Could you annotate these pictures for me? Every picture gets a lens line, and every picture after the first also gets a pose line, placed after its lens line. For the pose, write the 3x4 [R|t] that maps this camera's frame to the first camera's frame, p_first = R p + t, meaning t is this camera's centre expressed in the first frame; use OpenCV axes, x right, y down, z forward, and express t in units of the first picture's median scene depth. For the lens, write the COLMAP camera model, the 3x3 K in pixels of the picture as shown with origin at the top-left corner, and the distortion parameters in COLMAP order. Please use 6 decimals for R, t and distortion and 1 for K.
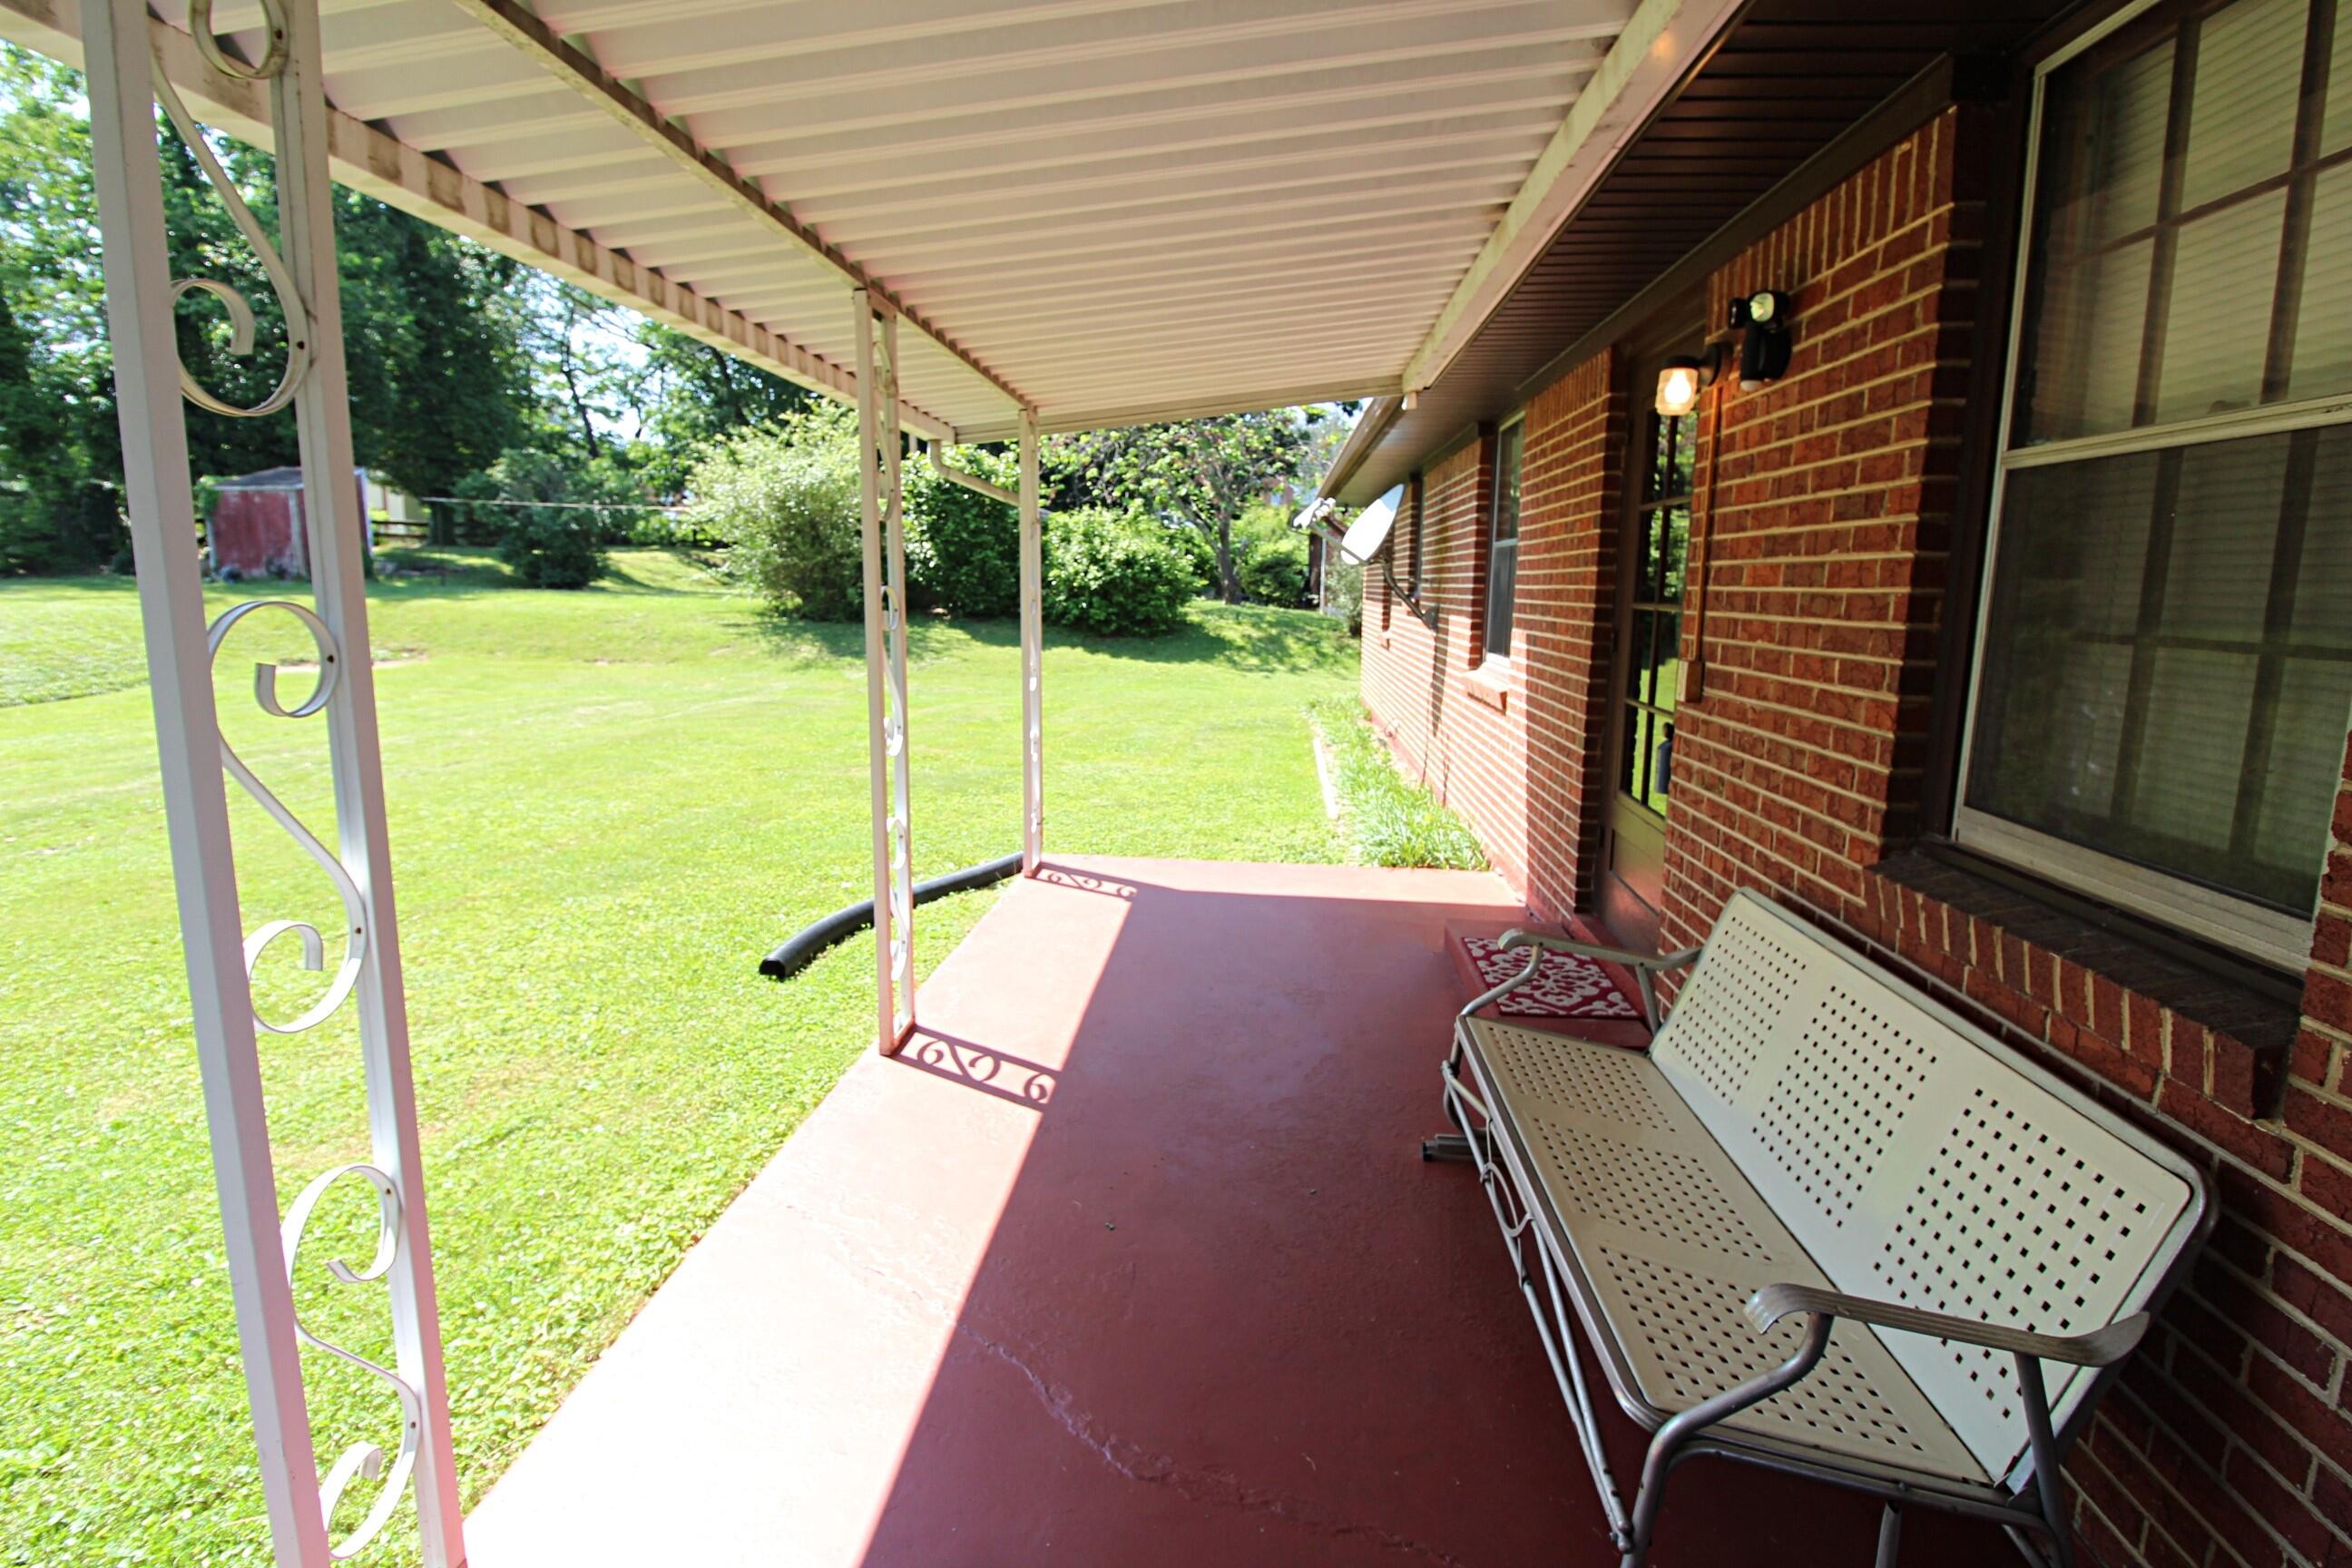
lens RADIAL K [[1088.8, 0, 1174.4], [0, 1088.8, 749.3], [0, 0, 1]] dist [0.003124, -0.015920]
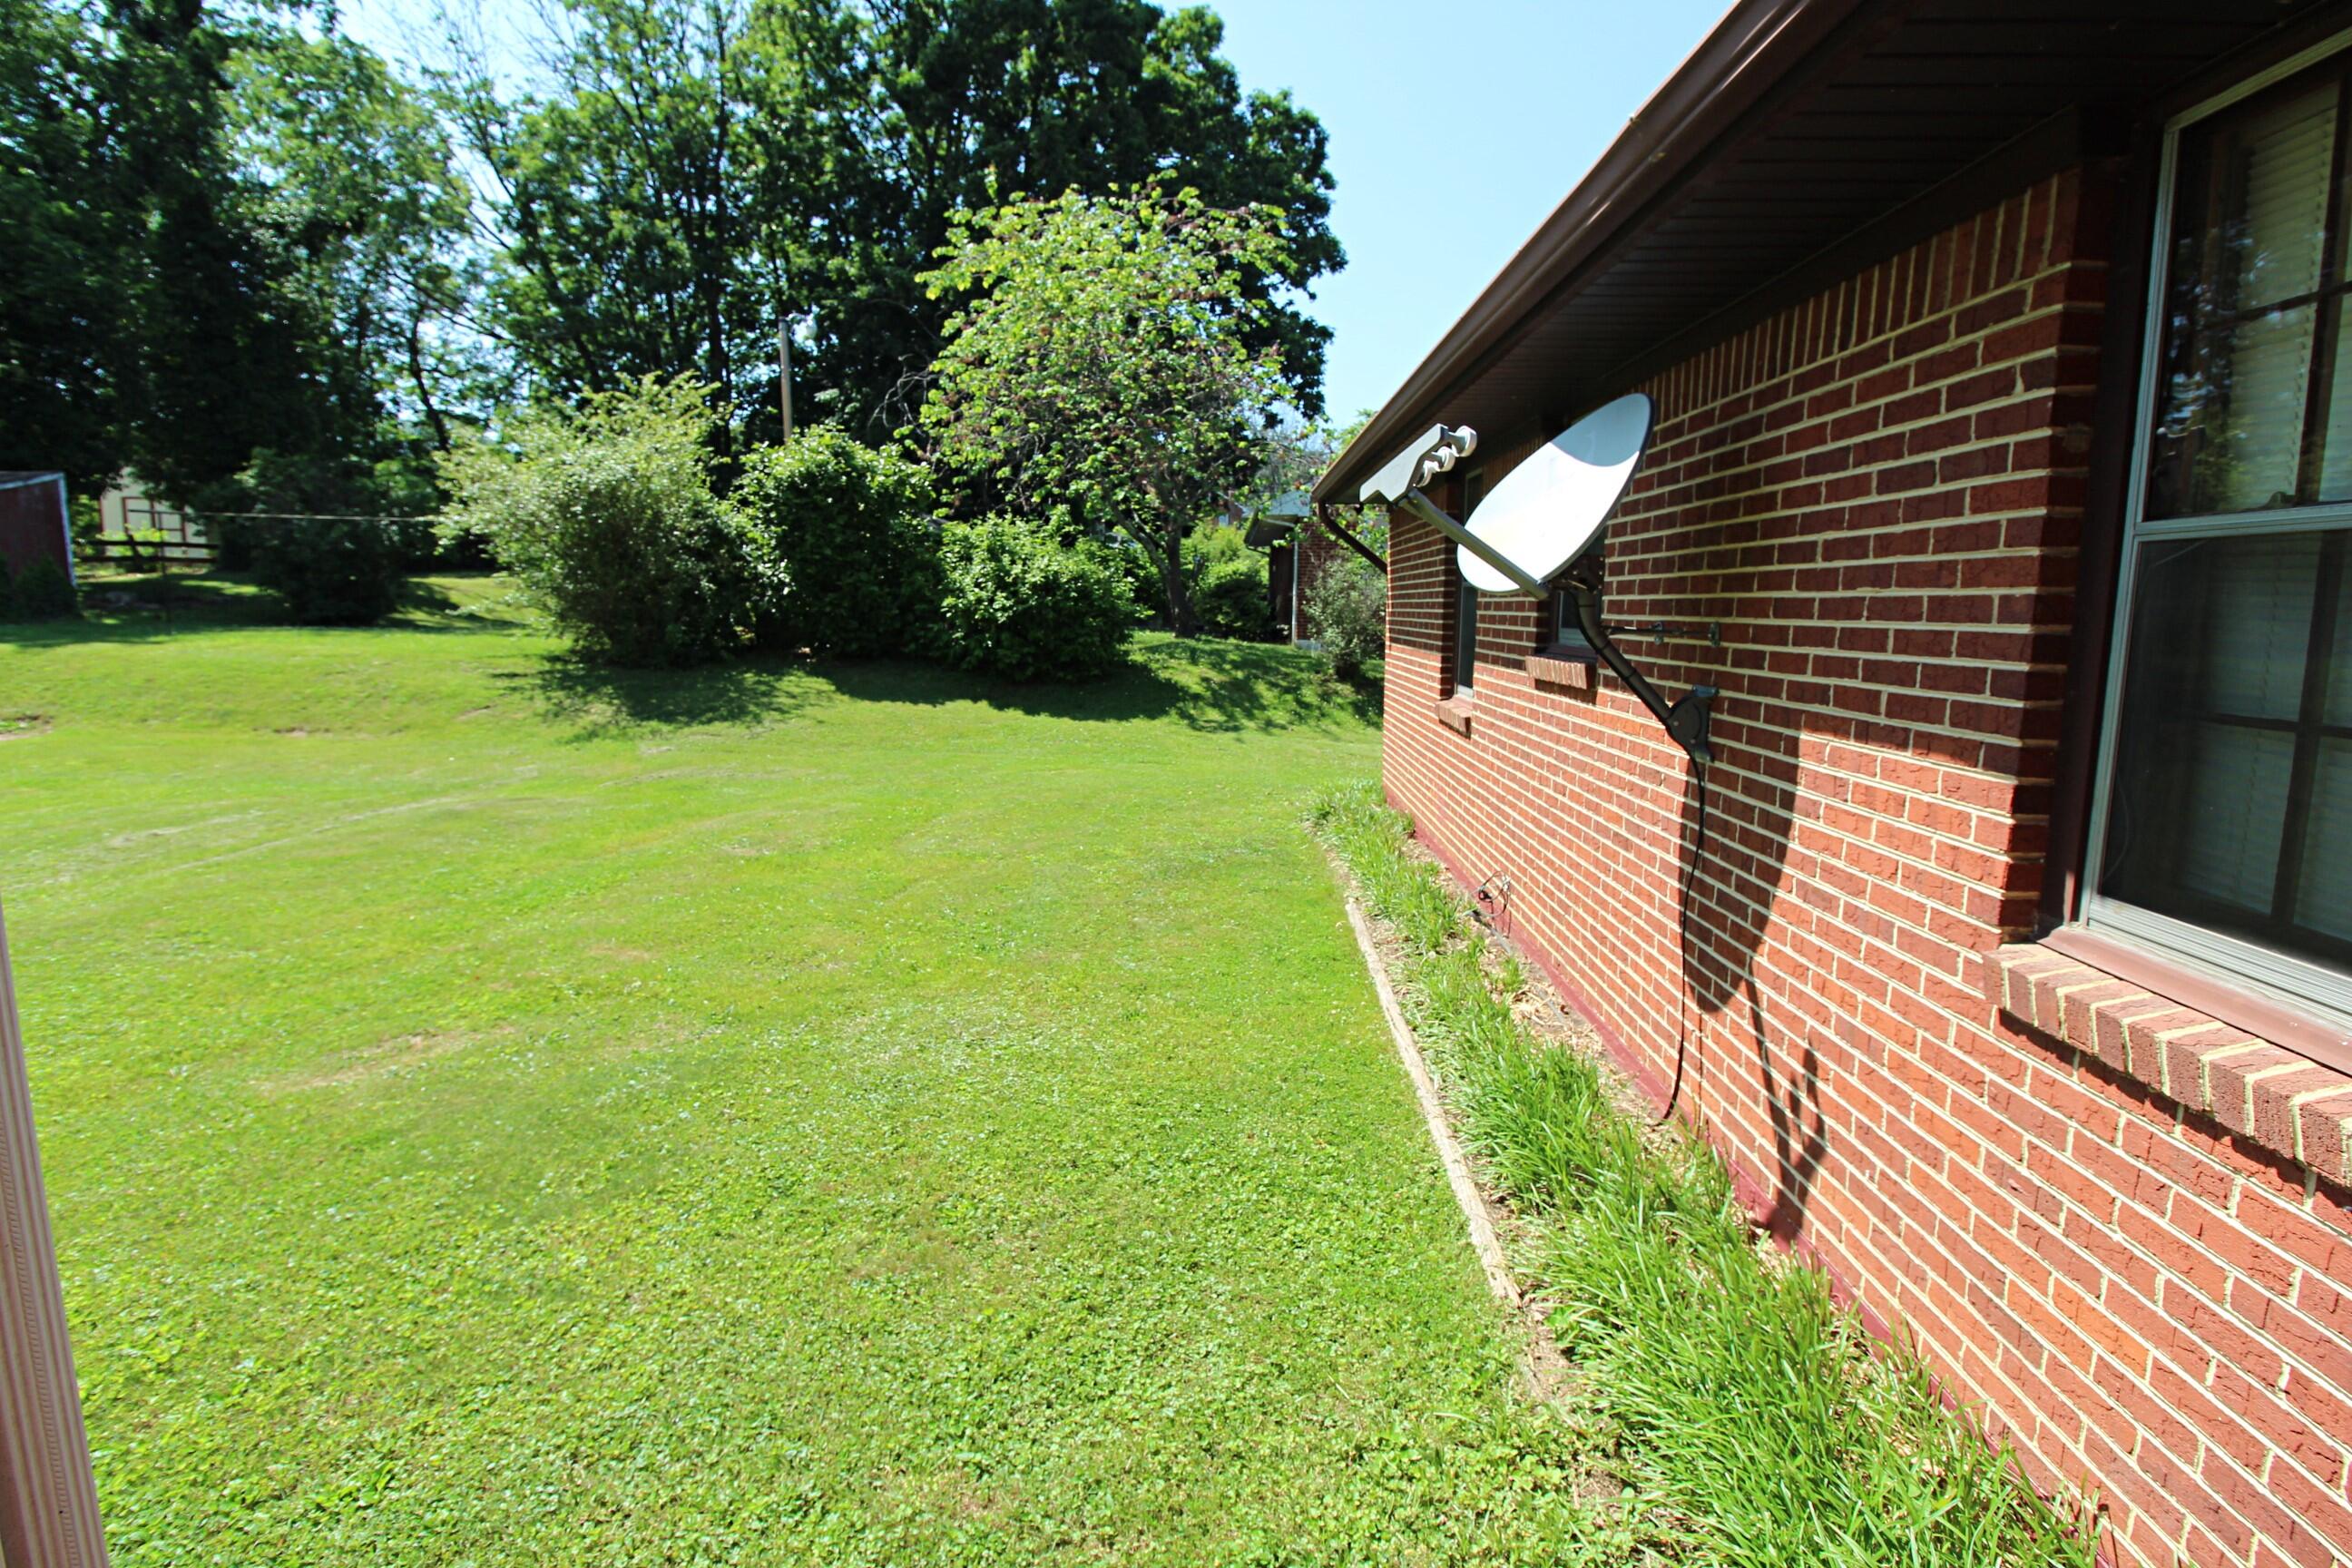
lens RADIAL K [[1084.7, 0, 1170.8], [0, 1084.7, 752.7], [0, 0, 1]] dist [-0.000372, -0.012644]
pose [[0.998970, -0.011910, 0.043791, 0.007770], [0.012655, 0.999779, -0.016769, -0.040692], [-0.043582, 0.017306, 0.998900, 0.233414]]
